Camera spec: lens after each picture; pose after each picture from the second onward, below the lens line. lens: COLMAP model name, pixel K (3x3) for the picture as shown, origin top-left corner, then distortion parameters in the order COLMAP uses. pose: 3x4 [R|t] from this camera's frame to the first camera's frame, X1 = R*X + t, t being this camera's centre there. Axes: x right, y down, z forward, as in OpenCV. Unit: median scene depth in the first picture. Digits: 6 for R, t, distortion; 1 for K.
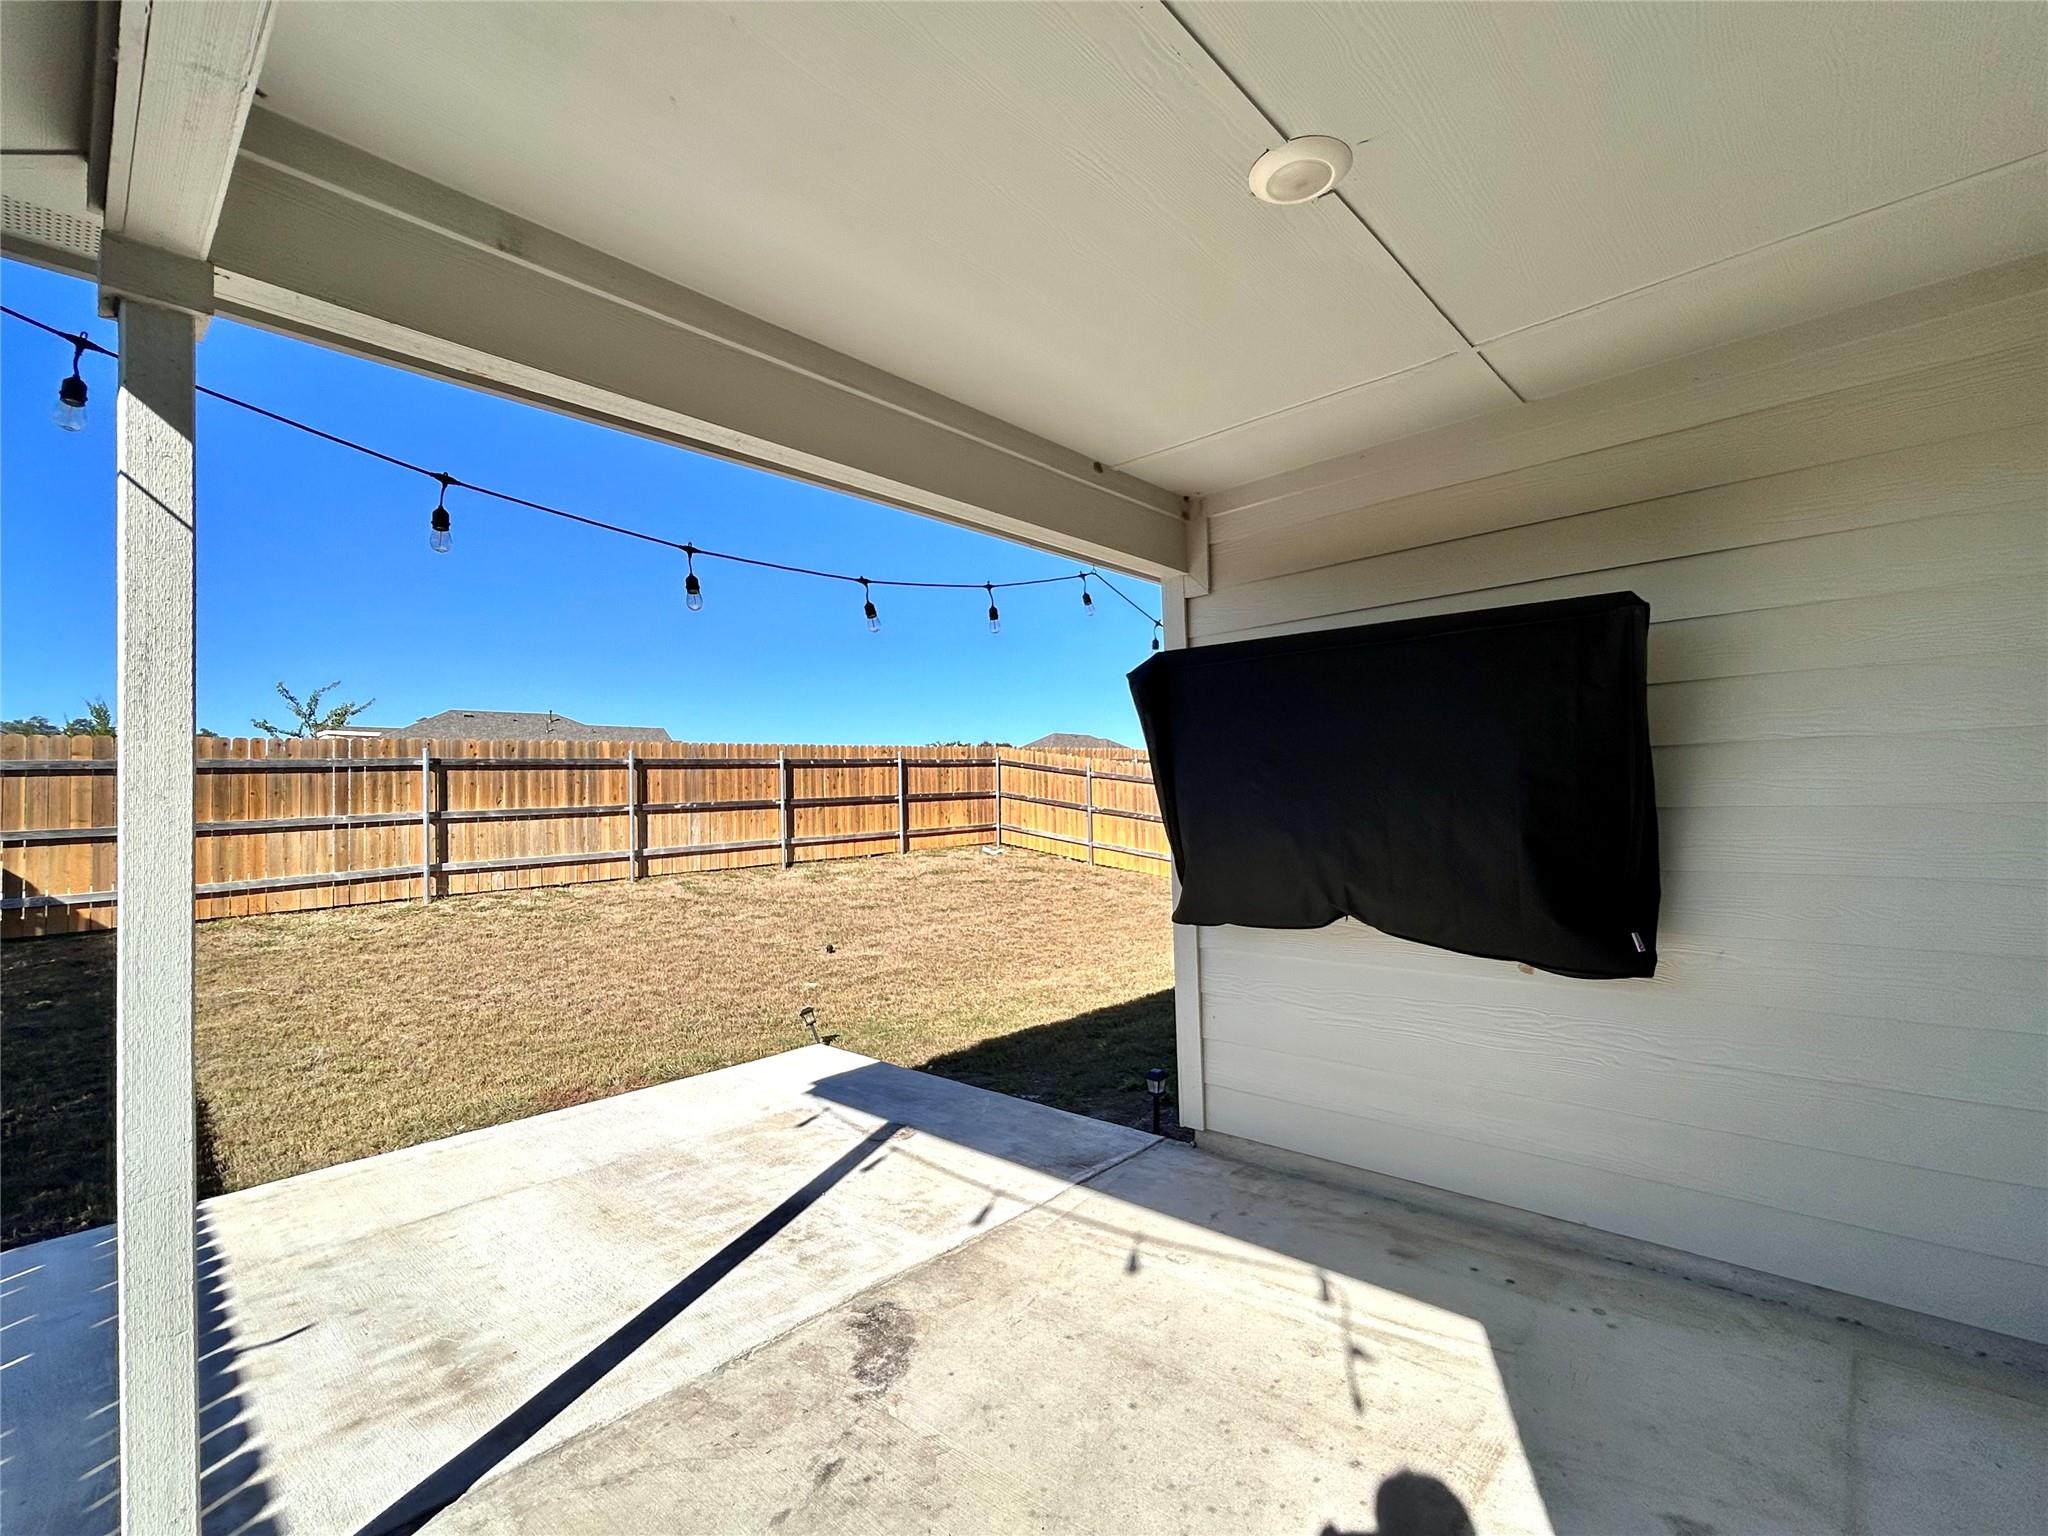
lens RADIAL K [[907.3, 0, 1012.5], [0, 907.3, 766.7], [0, 0, 1]] dist [-0.002050, -0.000145]
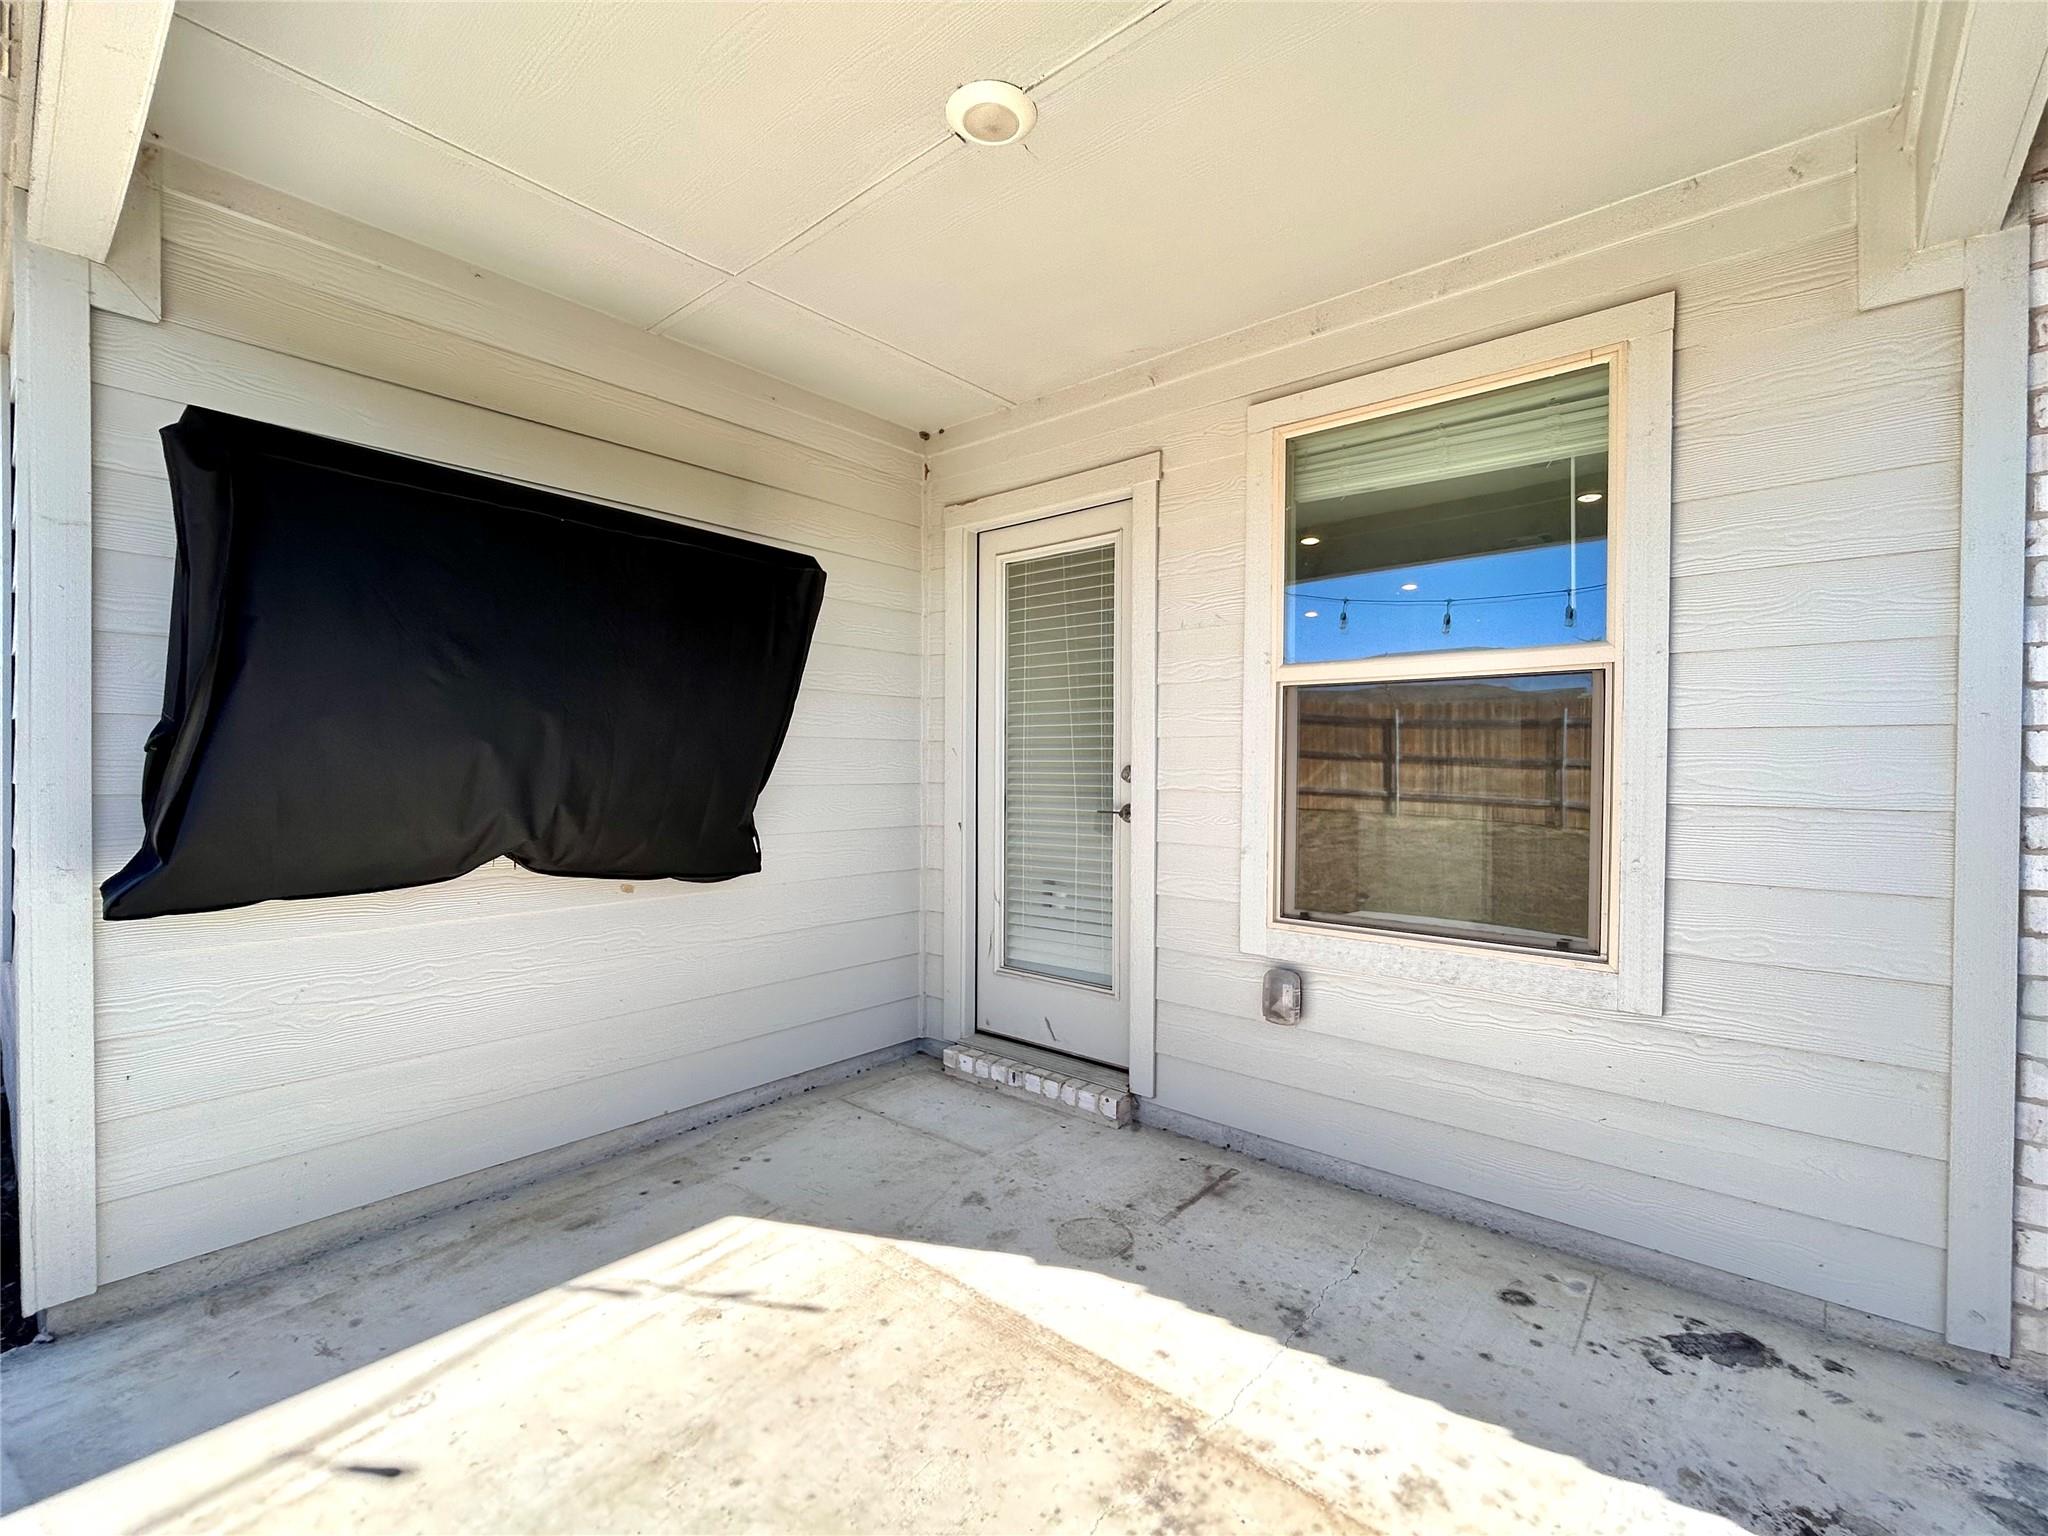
lens RADIAL K [[907.3, 0, 1012.7], [0, 907.3, 758.2], [0, 0, 1]] dist [-0.002050, -0.000145]
pose [[-0.040376, 0.037359, 0.998486, -0.487338], [-0.039496, 0.998460, -0.038955, 0.101448], [-0.998404, -0.041009, -0.038838, 0.631224]]
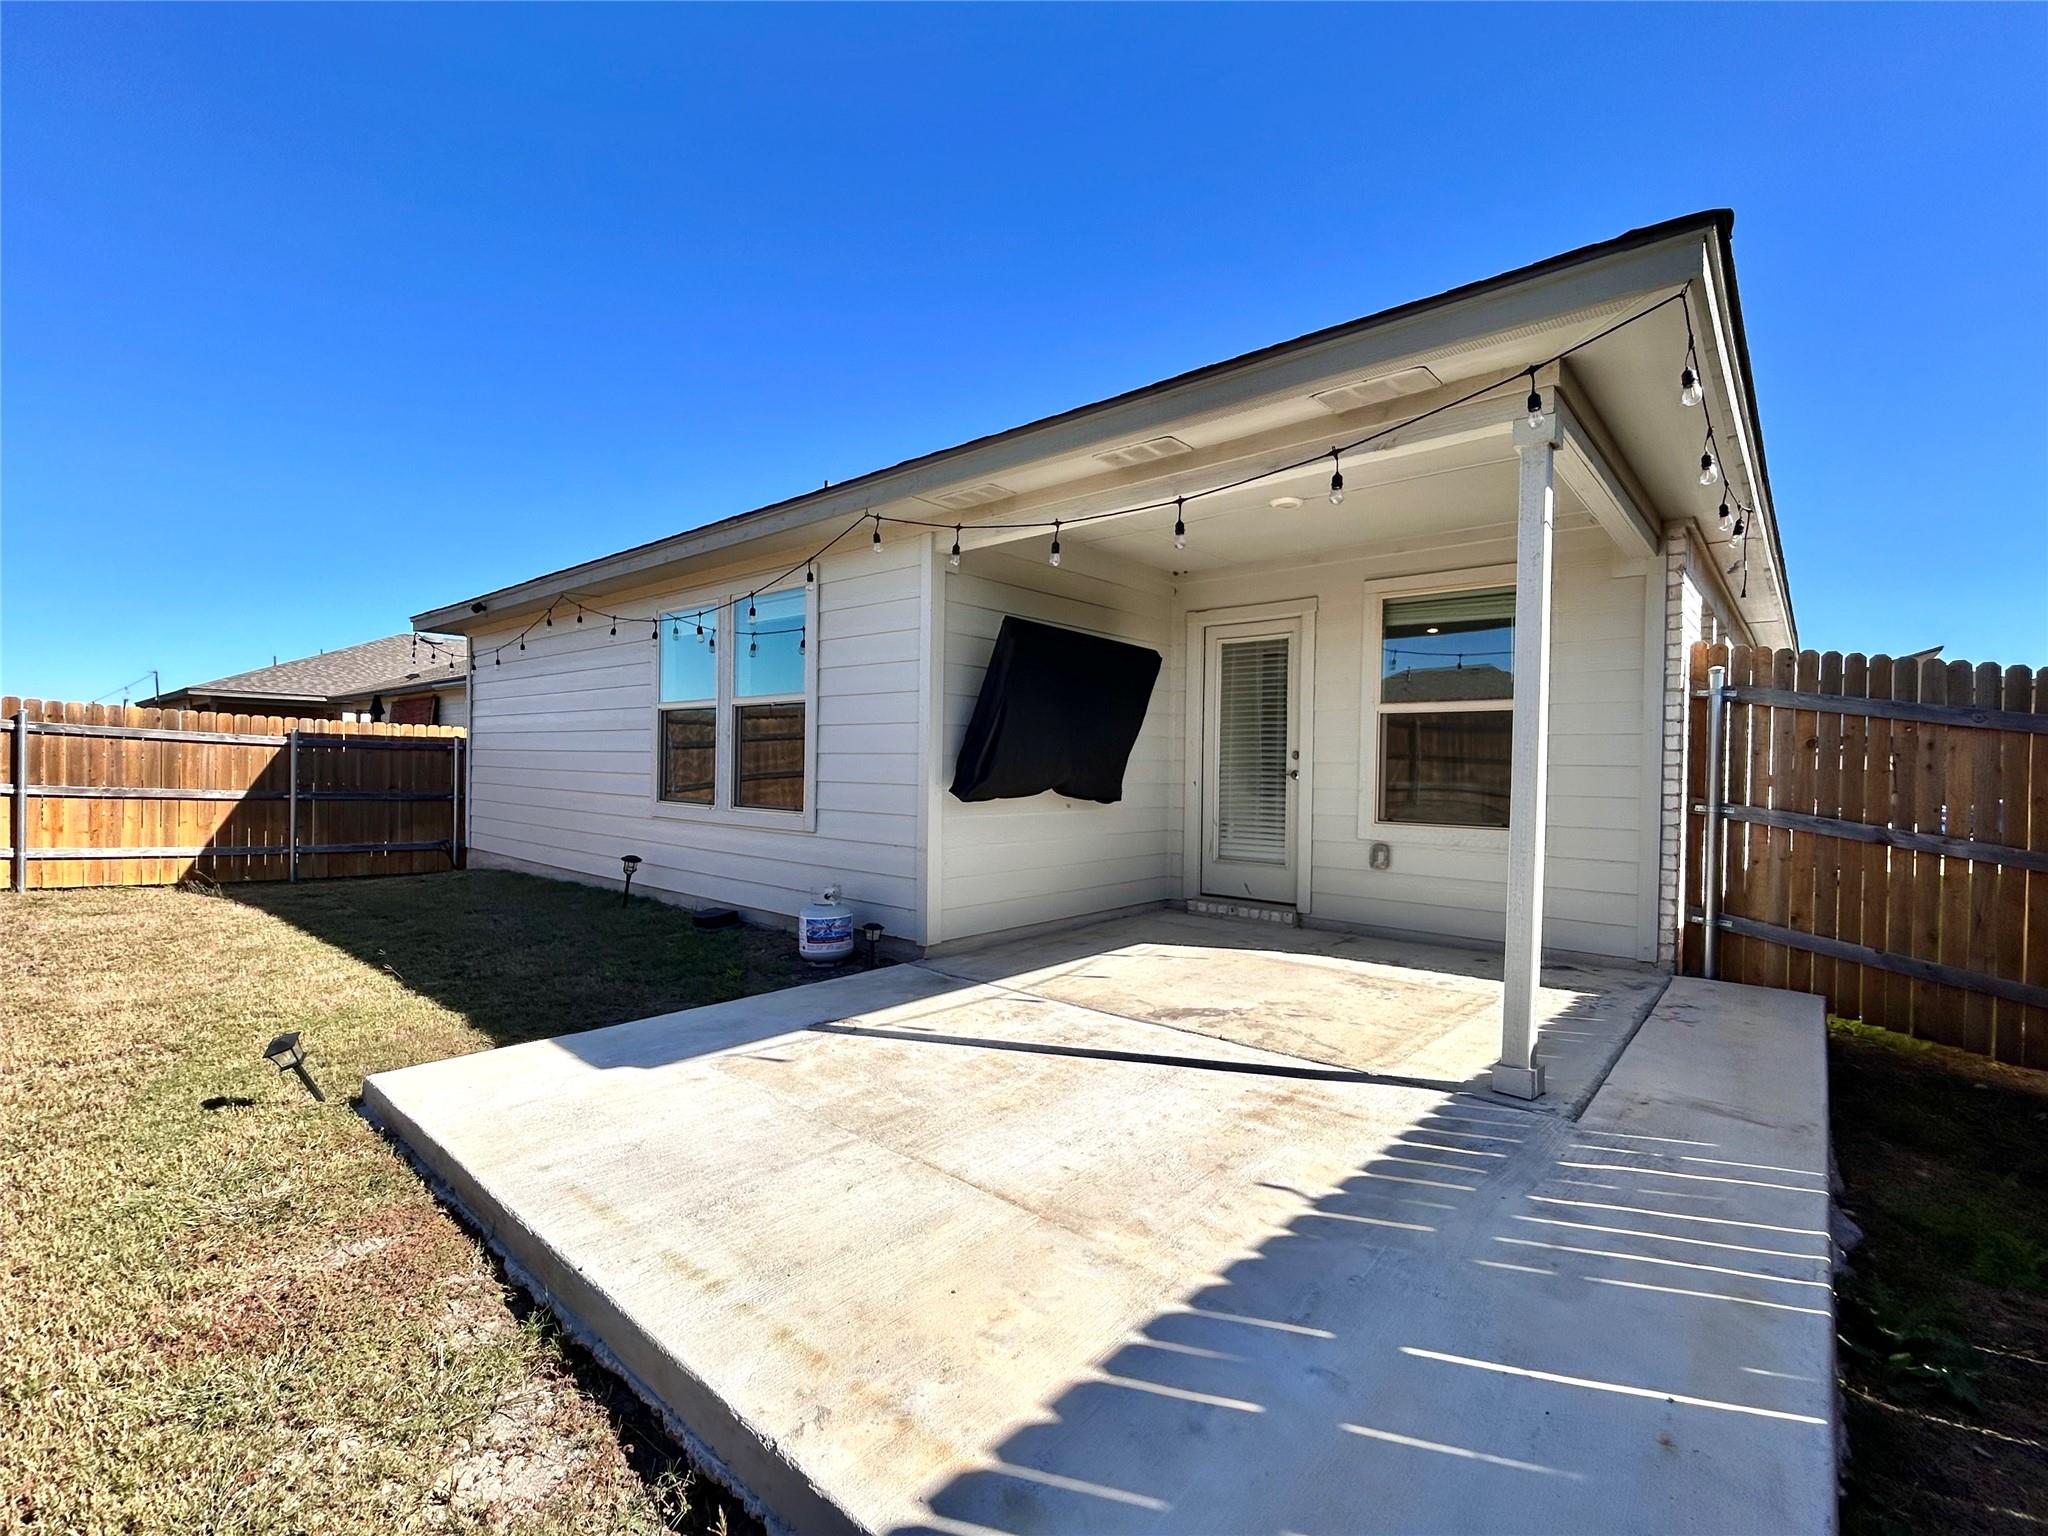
lens RADIAL K [[907.3, 0, 1013.6], [0, 907.3, 775.8], [0, 0, 1]] dist [-0.002050, -0.000145]
pose [[-0.028861, 0.018544, 0.999411, -1.626804], [-0.046587, 0.998716, -0.019877, 0.202350], [-0.998497, -0.047133, -0.027960, 1.221147]]
